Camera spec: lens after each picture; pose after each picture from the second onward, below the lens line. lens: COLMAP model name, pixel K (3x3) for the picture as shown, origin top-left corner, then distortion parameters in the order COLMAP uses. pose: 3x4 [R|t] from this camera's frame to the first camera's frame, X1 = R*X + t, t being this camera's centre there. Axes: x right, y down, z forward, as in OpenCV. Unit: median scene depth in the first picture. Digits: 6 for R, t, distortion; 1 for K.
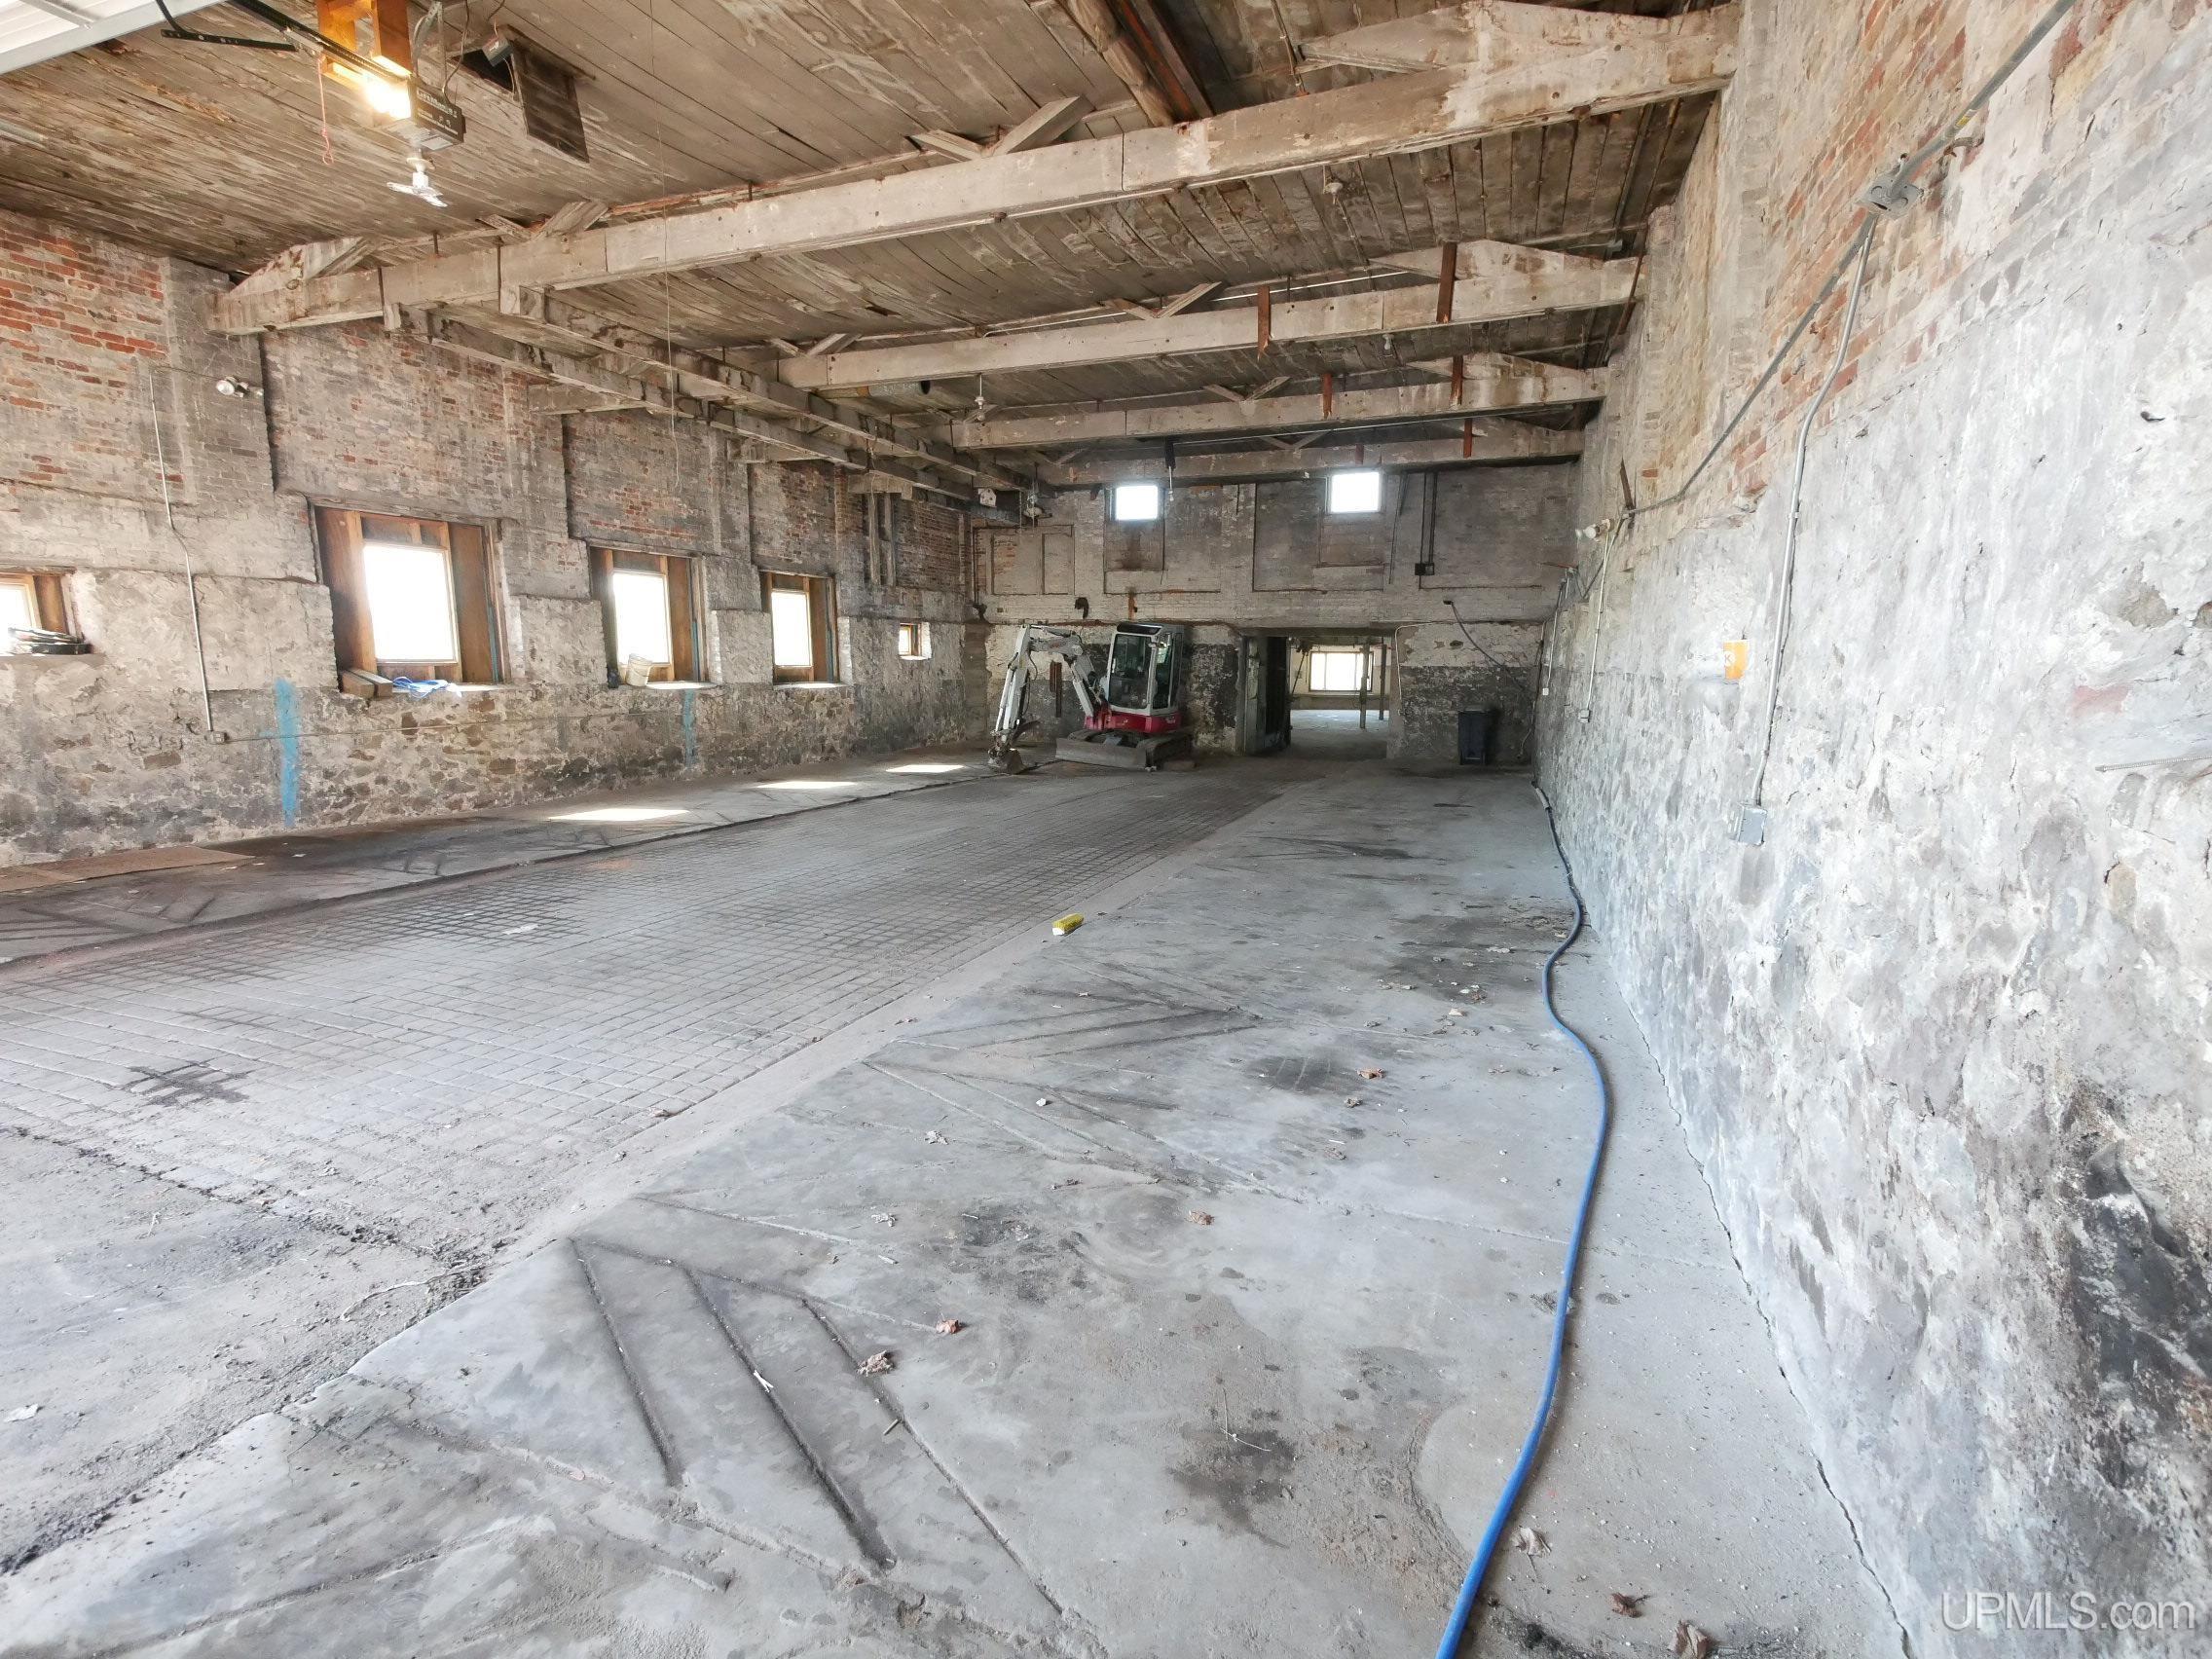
lens RADIAL K [[1041.1, 0, 1100.9], [0, 1041.1, 828.5], [0, 0, 1]] dist [0.001722, -0.000087]
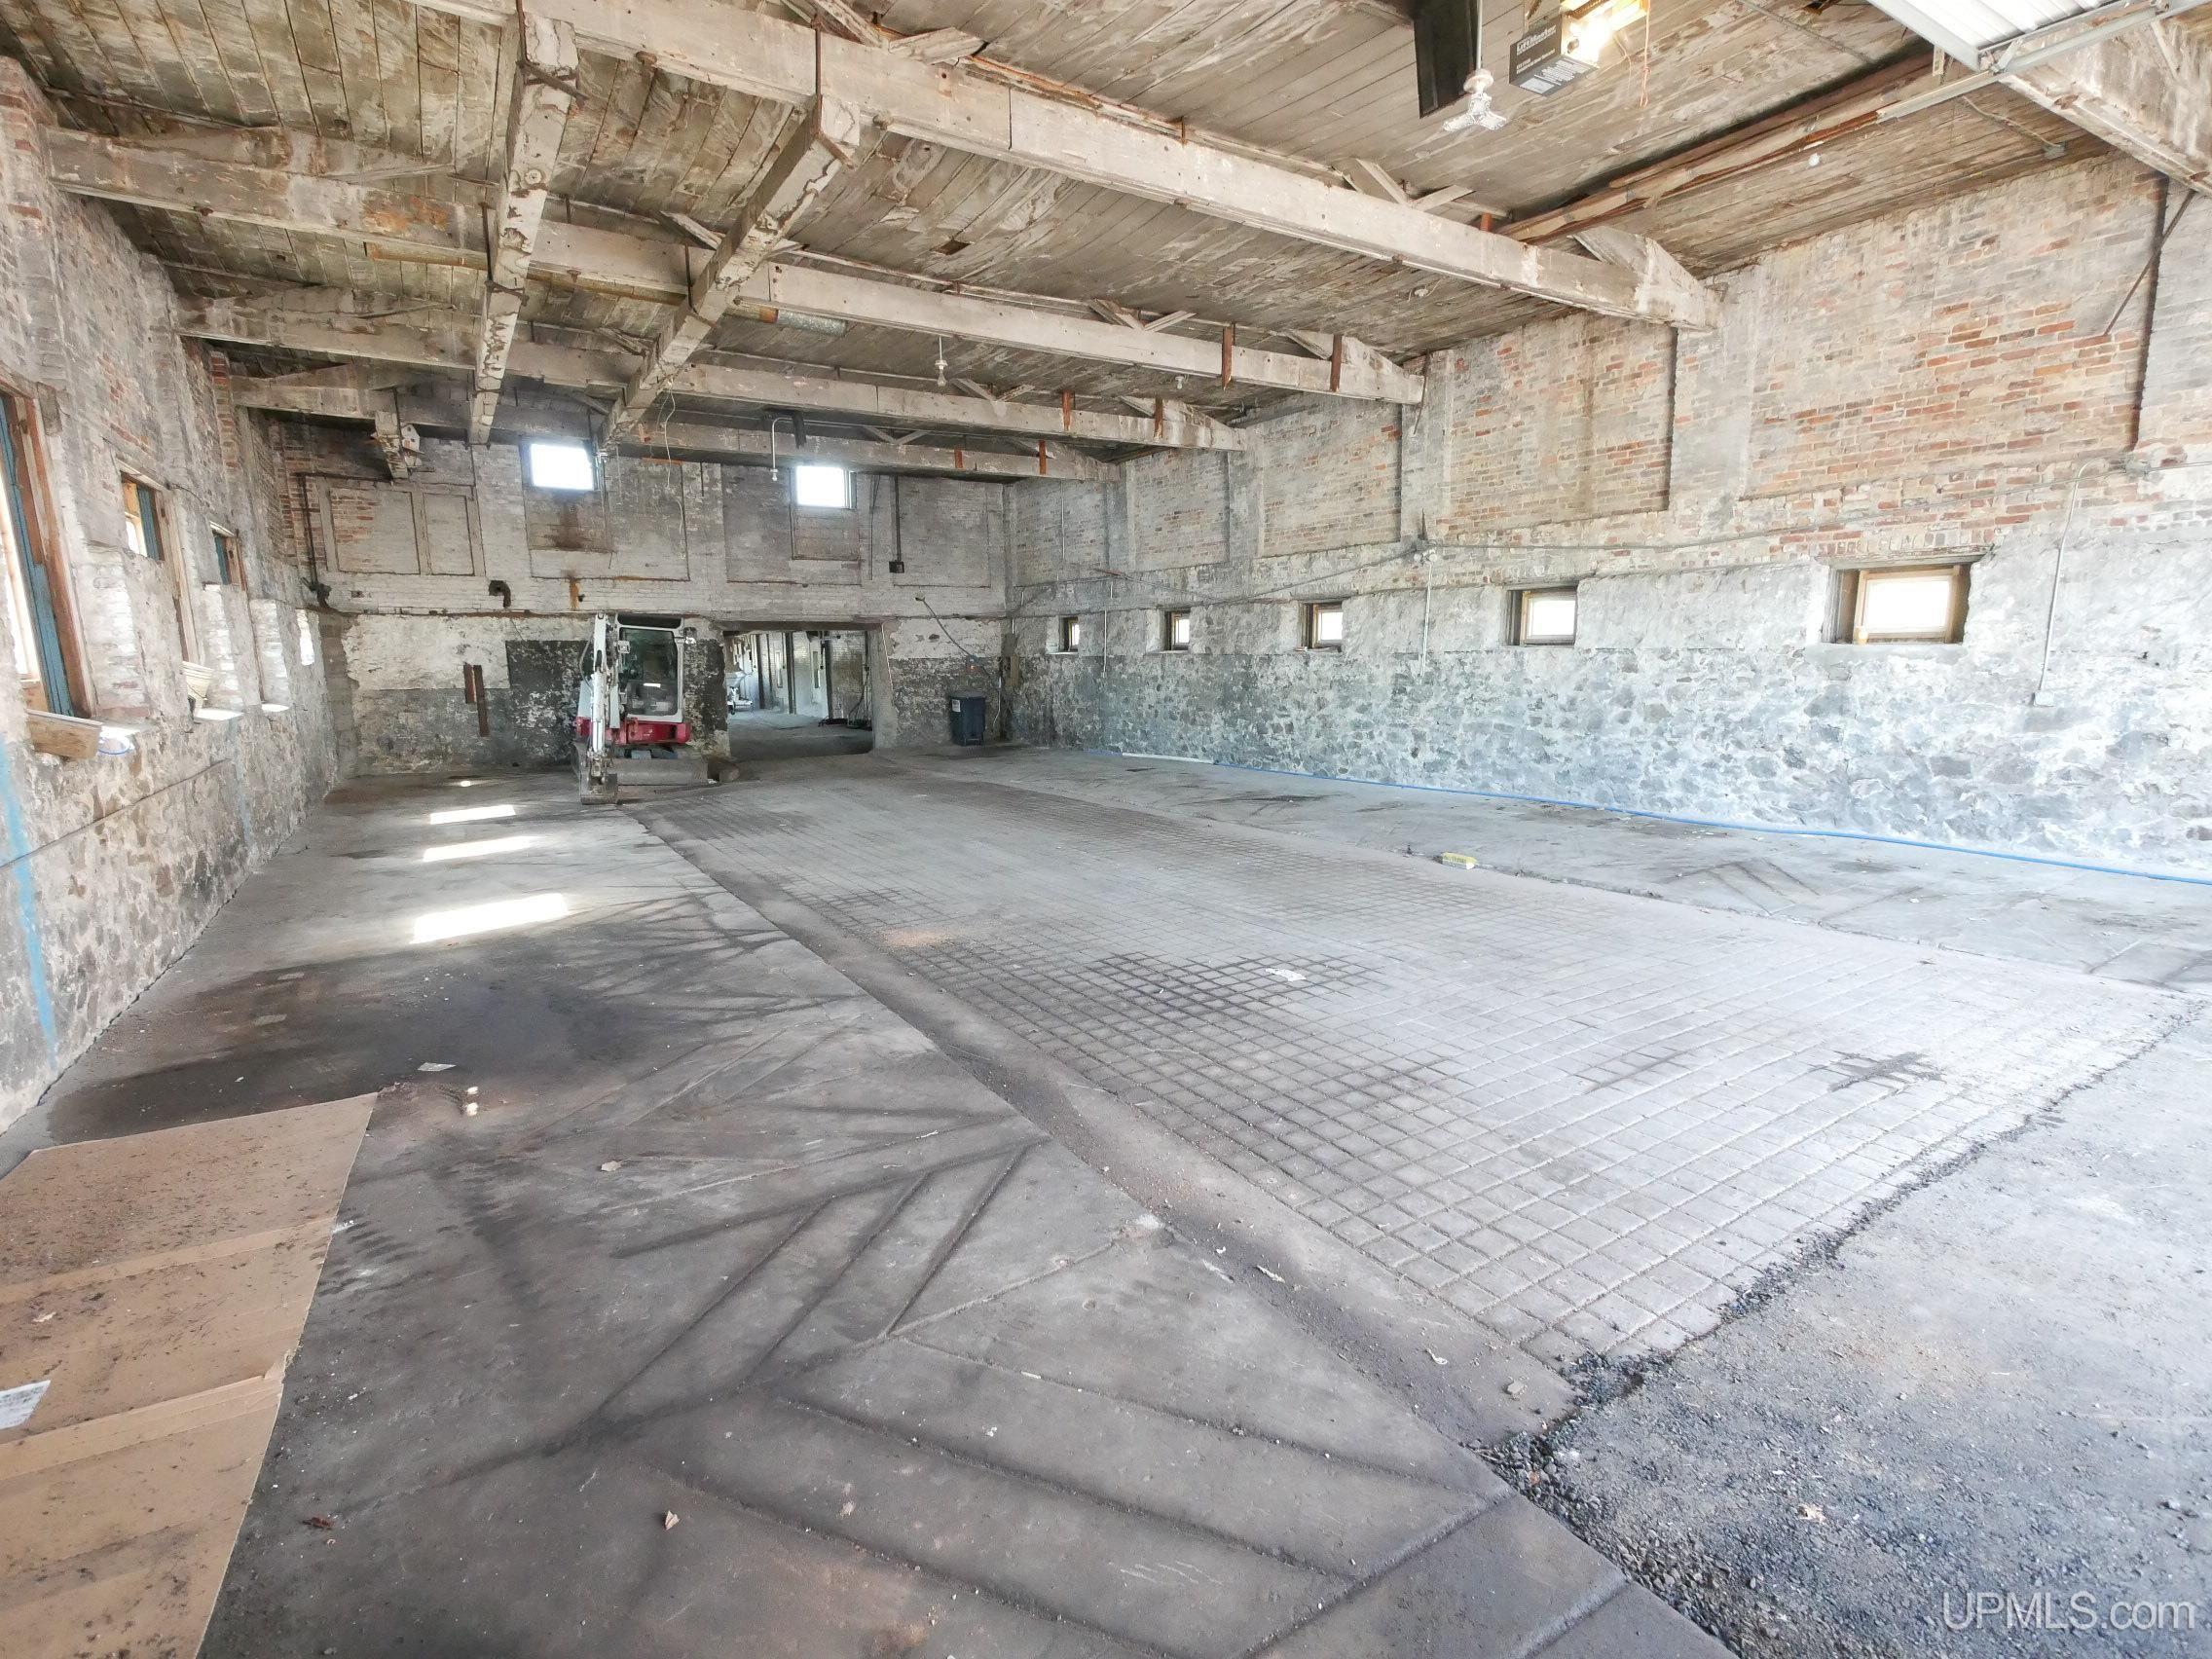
lens RADIAL K [[1041.1, 0, 1101.8], [0, 1041.1, 829.2], [0, 0, 1]] dist [0.001722, -0.000087]
pose [[0.598585, -0.150542, 0.786787, -0.578185], [0.148029, 0.986055, 0.076049, -0.046478], [-0.787264, 0.070945, 0.612522, 0.268539]]
